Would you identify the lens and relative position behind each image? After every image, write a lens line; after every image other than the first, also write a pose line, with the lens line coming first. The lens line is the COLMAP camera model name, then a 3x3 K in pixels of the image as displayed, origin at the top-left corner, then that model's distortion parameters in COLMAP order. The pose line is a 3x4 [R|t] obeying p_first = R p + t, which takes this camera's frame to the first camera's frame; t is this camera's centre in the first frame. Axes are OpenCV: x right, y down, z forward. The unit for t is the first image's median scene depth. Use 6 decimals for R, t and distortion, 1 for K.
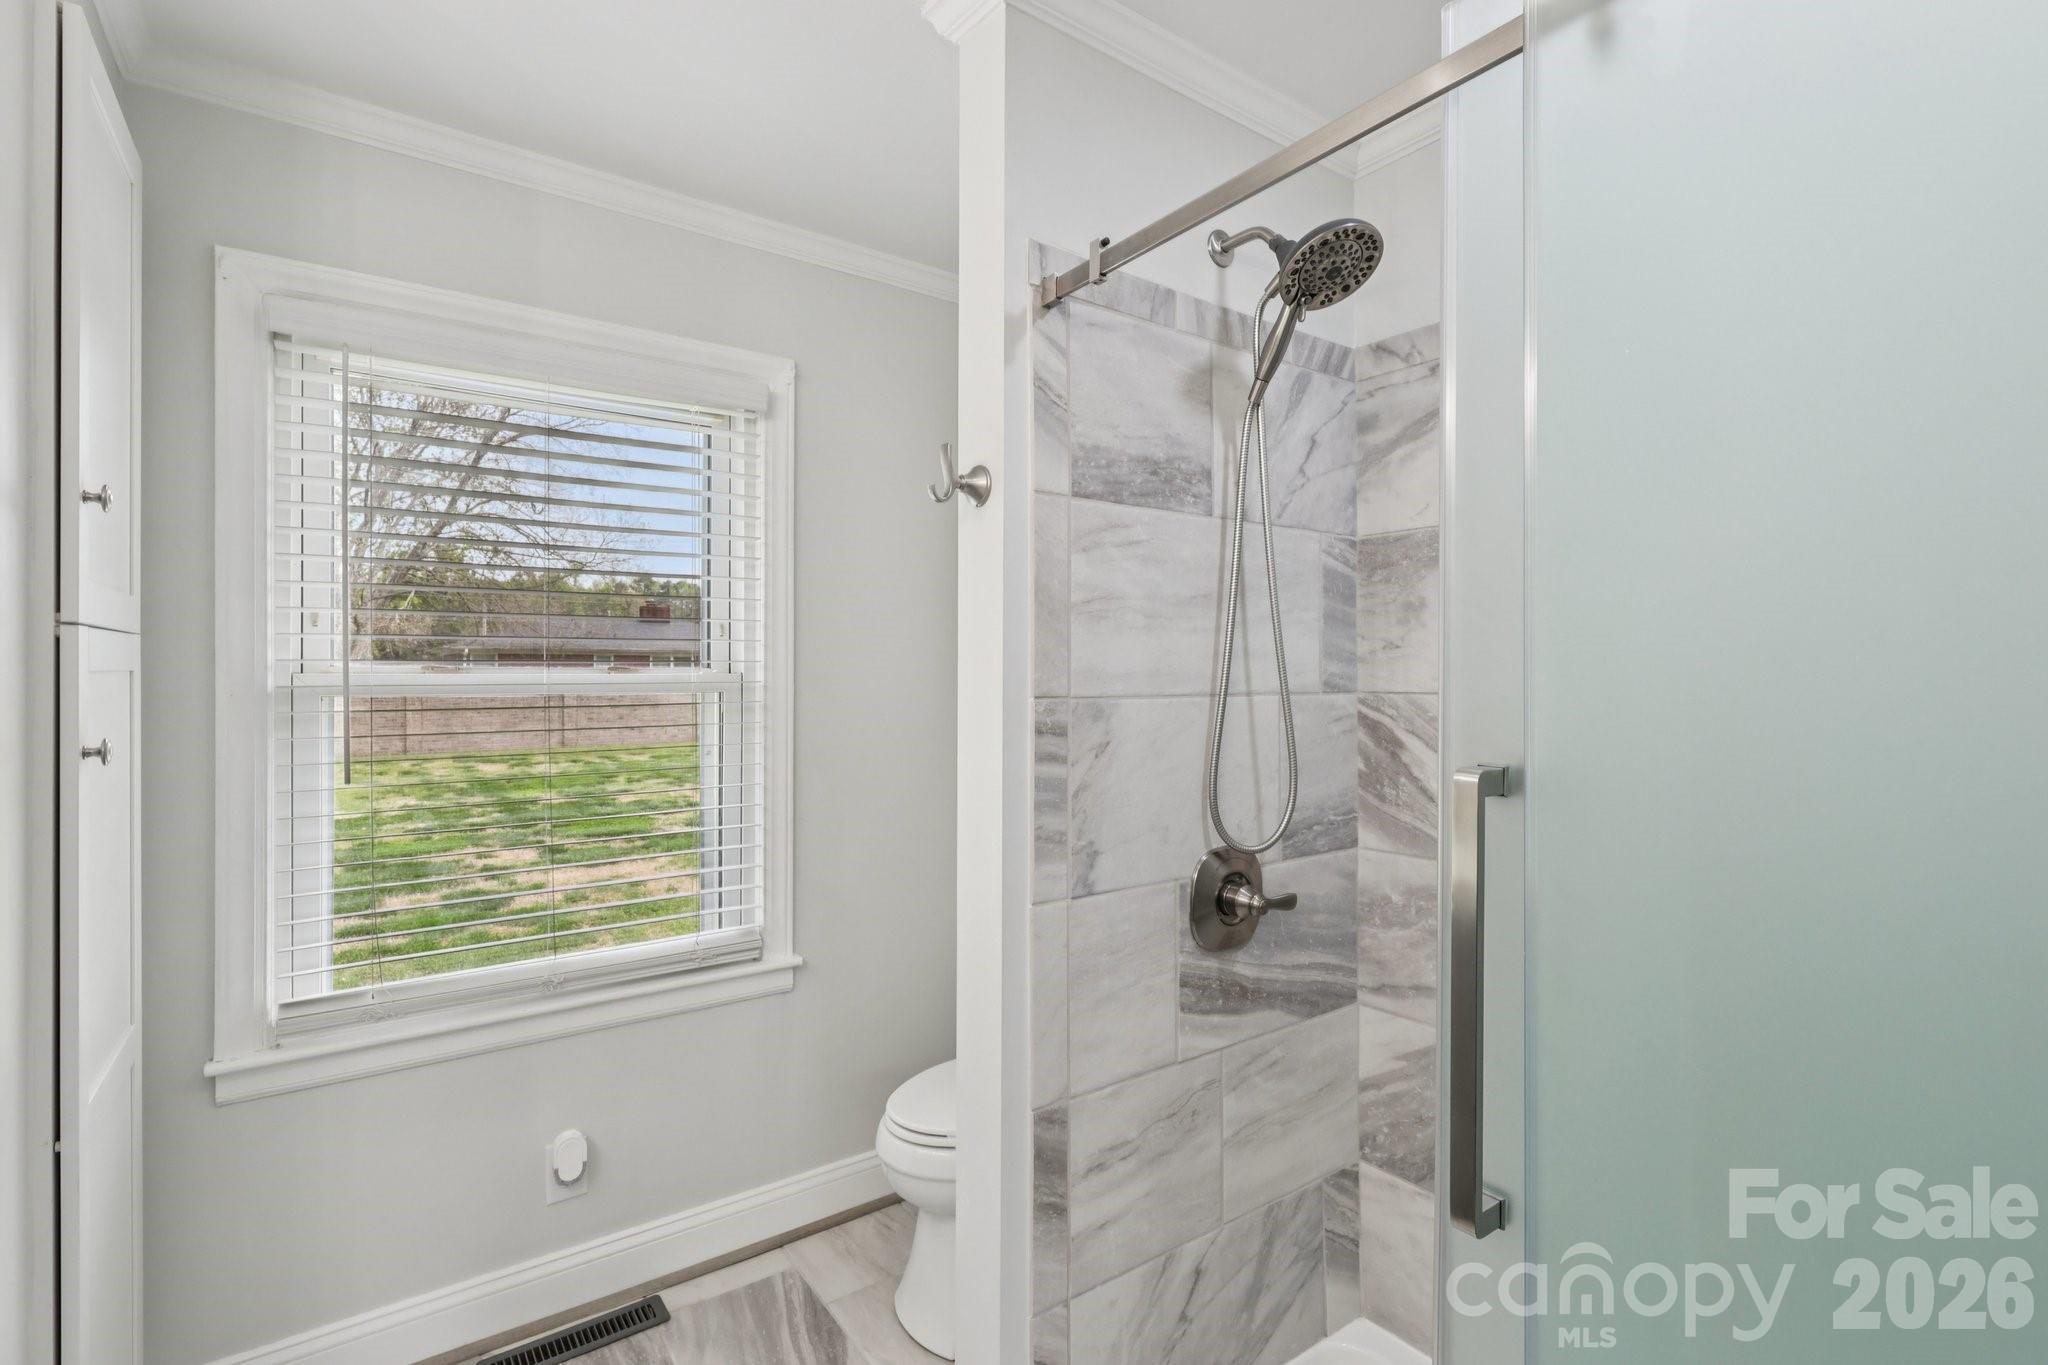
lens RADIAL K [[954.1, 0, 1026.5], [0, 954.1, 673.5], [0, 0, 1]] dist [-0.000552, 0.000576]
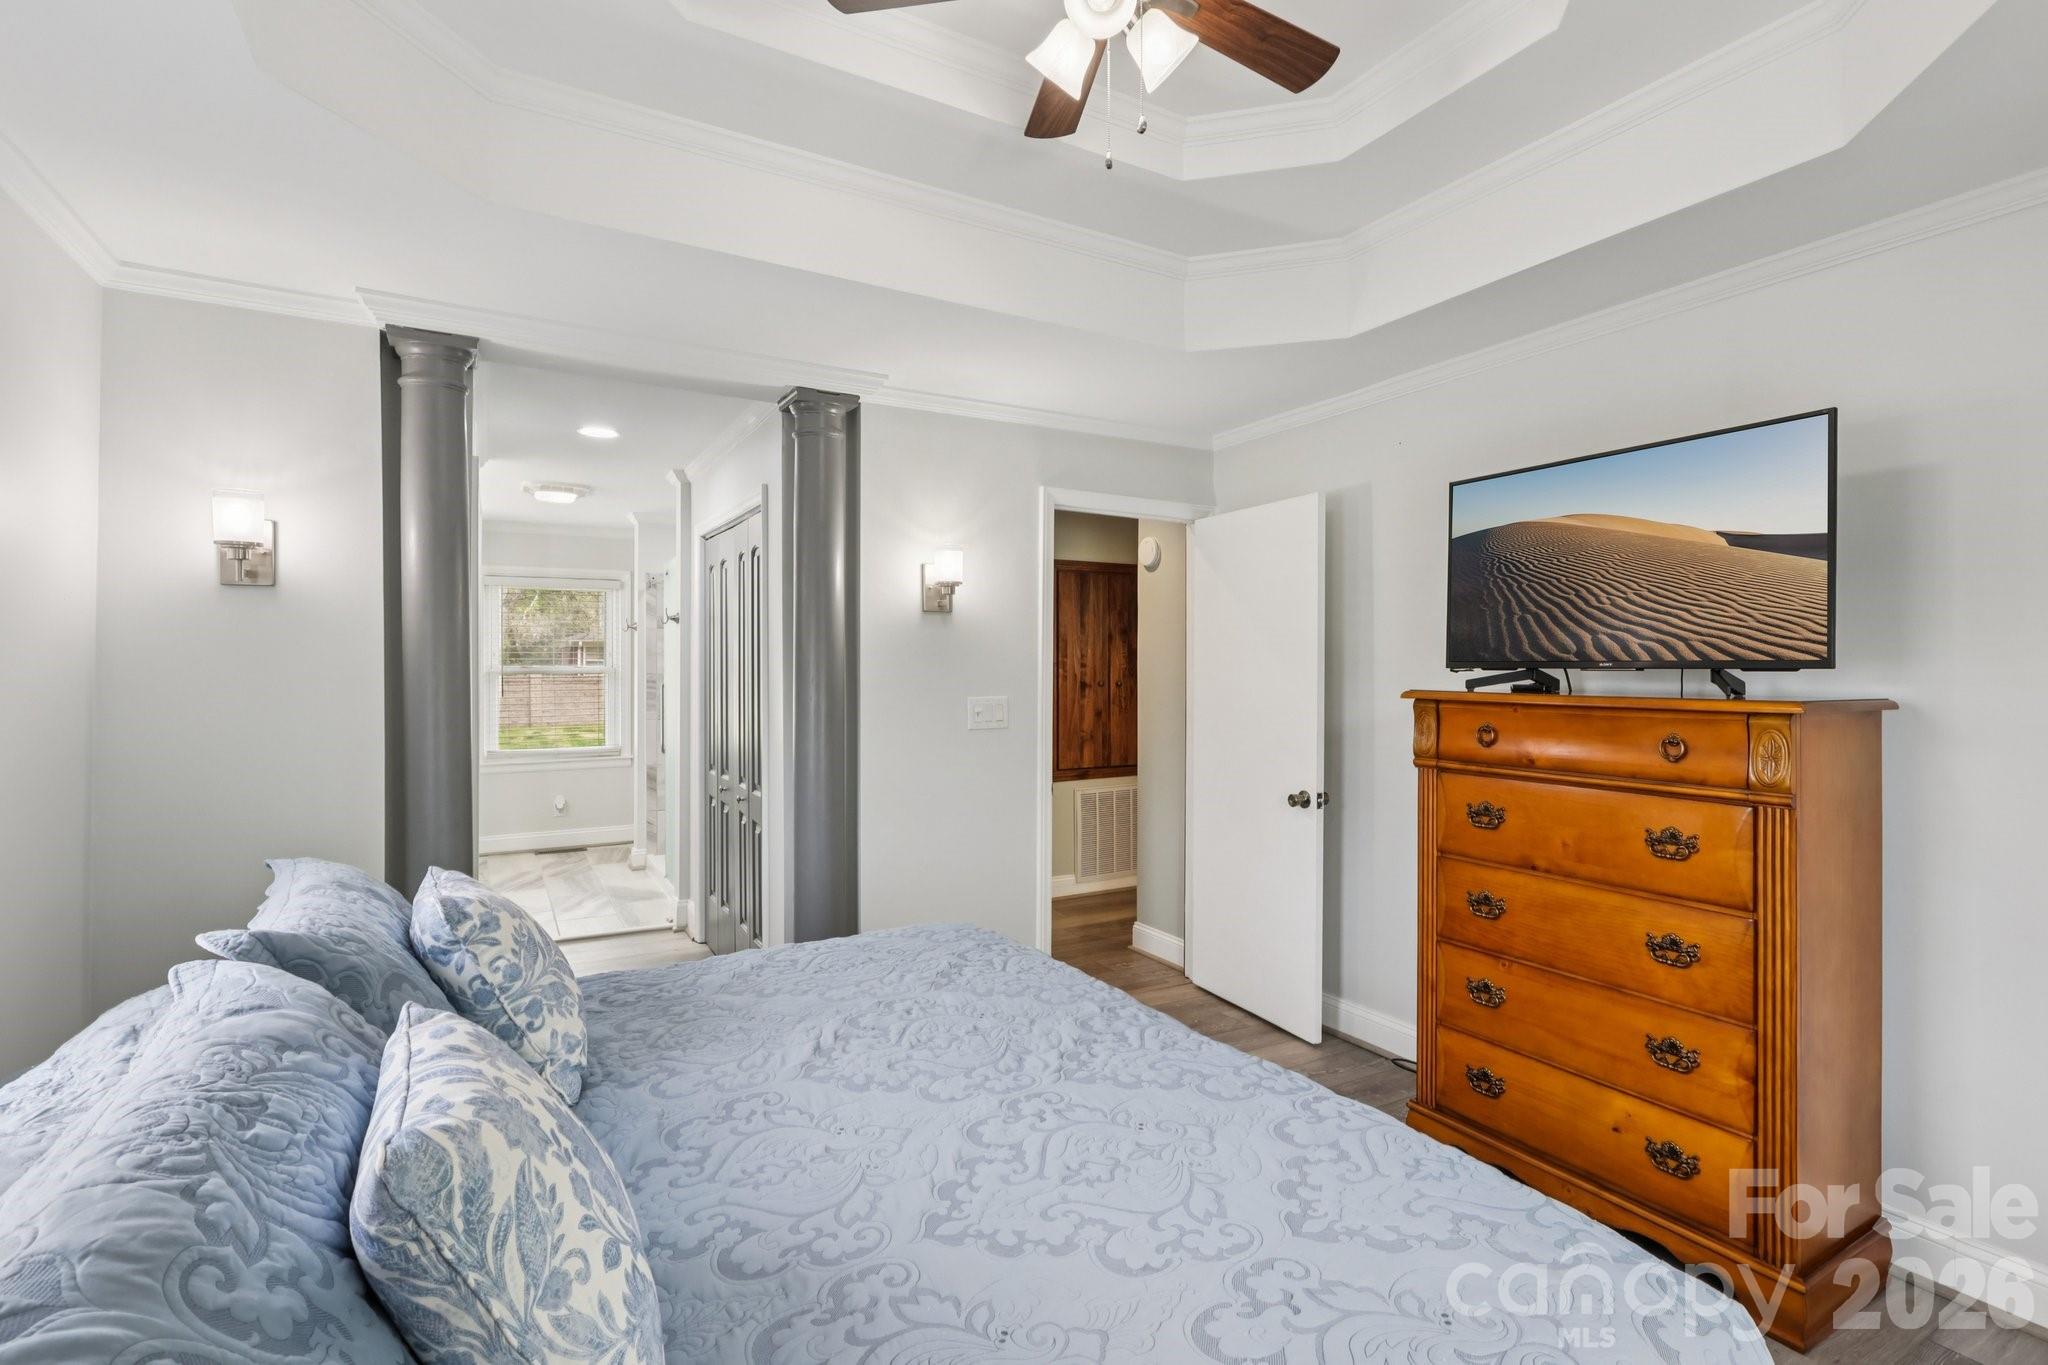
lens RADIAL K [[936.1, 0, 1025.0], [0, 936.1, 677.3], [0, 0, 1]] dist [-0.000481, 0.000249]
pose [[0.995480, 0.002581, -0.094940, 1.789514], [-0.001305, 0.999908, 0.013491, -0.018095], [0.094966, -0.013306, 0.995392, -2.617017]]
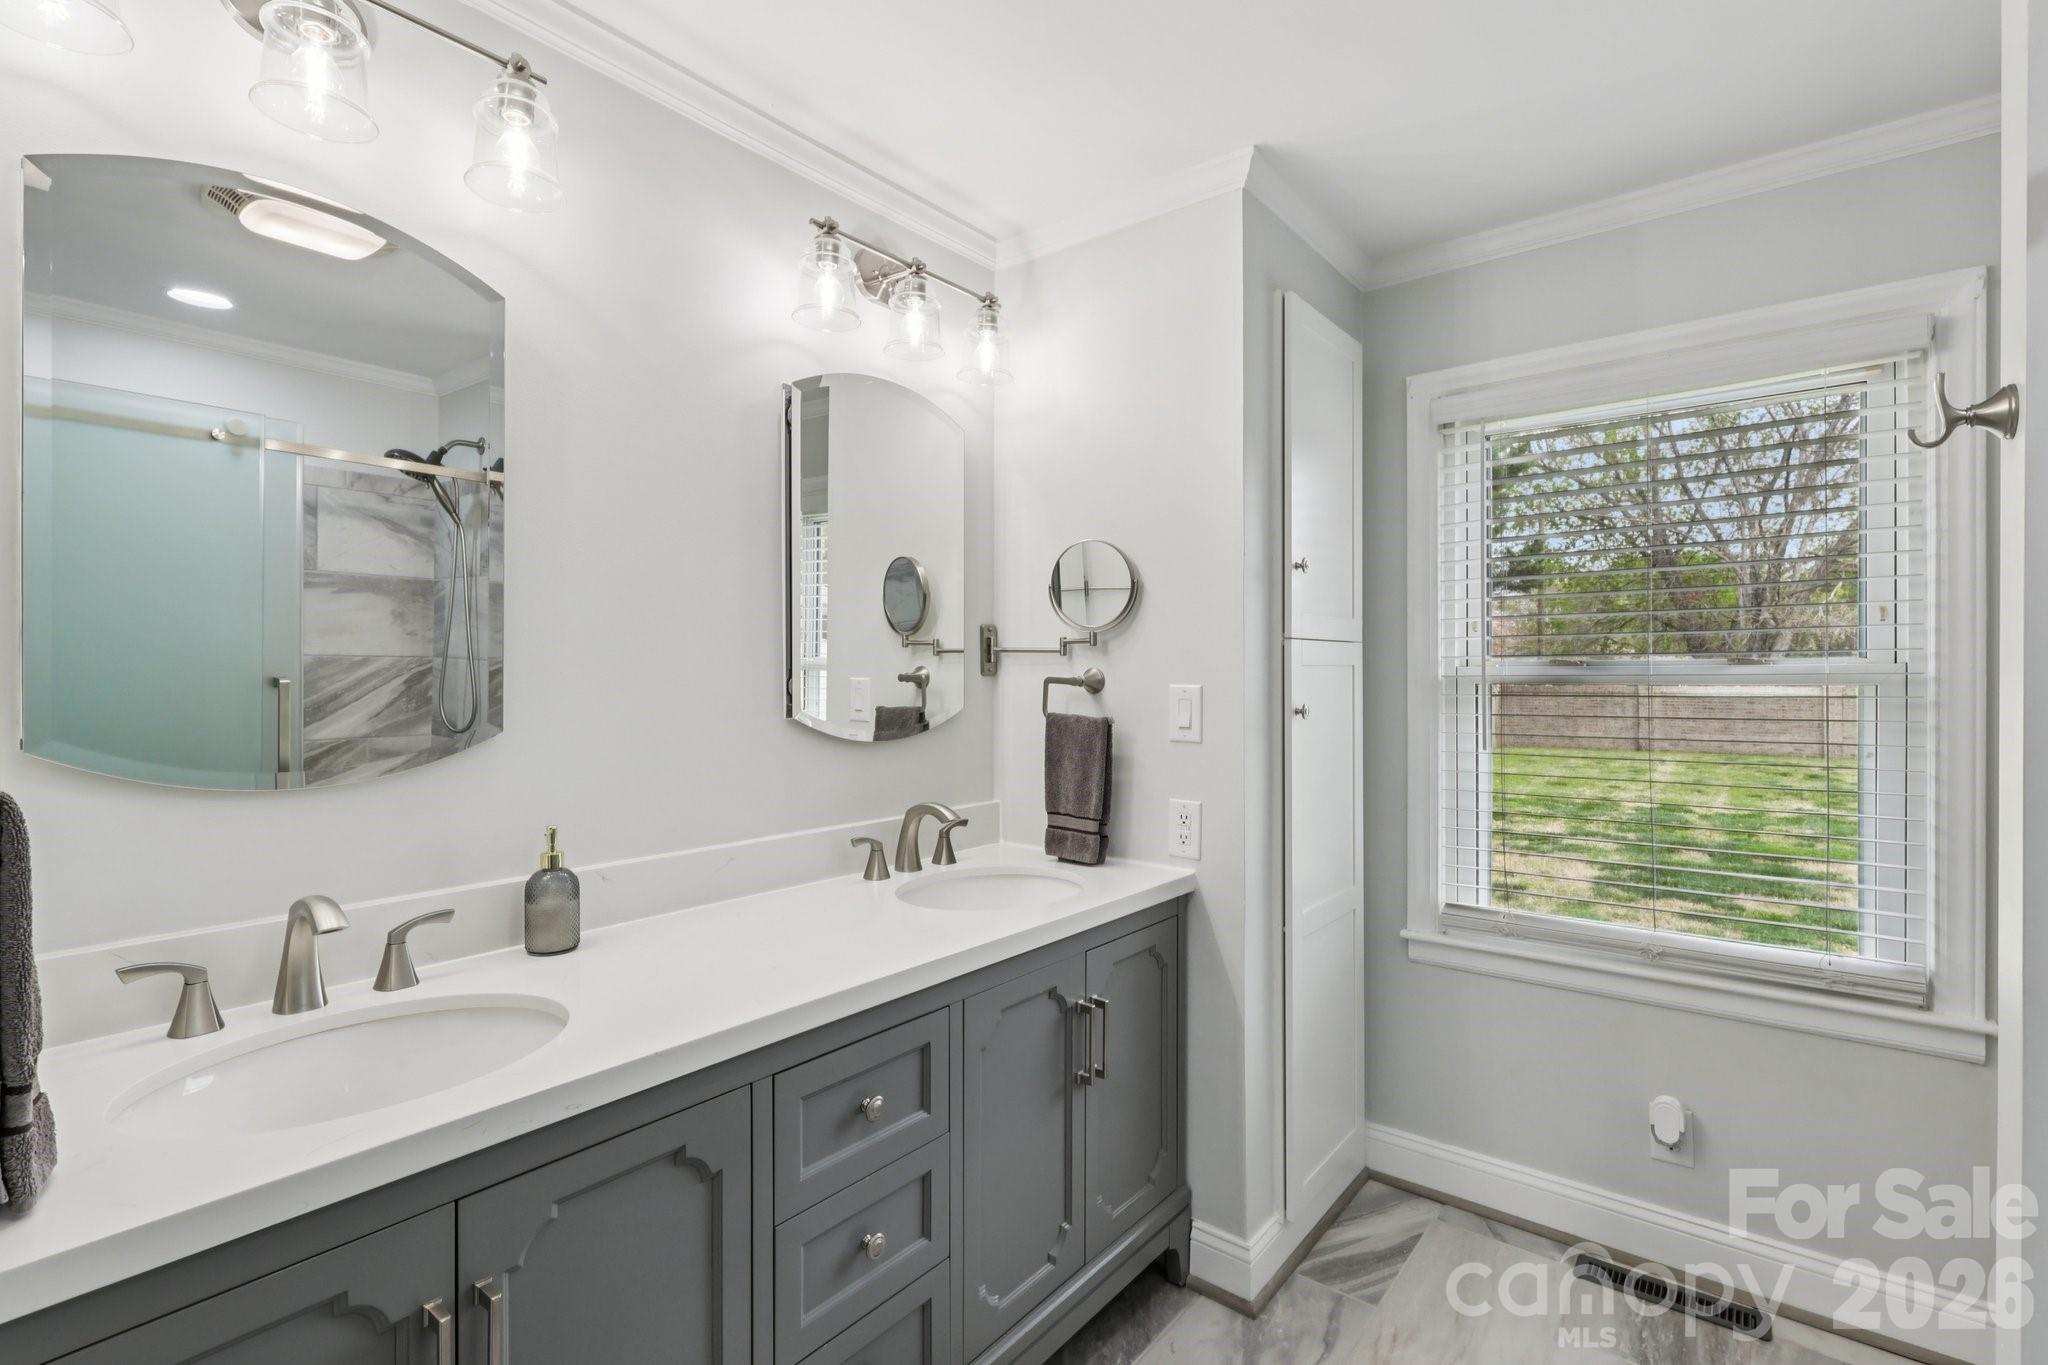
lens RADIAL K [[954.1, 0, 1026.5], [0, 954.1, 673.5], [0, 0, 1]] dist [-0.000552, 0.000576]
pose [[0.273803, -0.001079, -0.961785, 0.387177], [0.003437, 0.999994, -0.000143, 0.007449], [0.961780, -0.003266, 0.273806, 0.025947]]
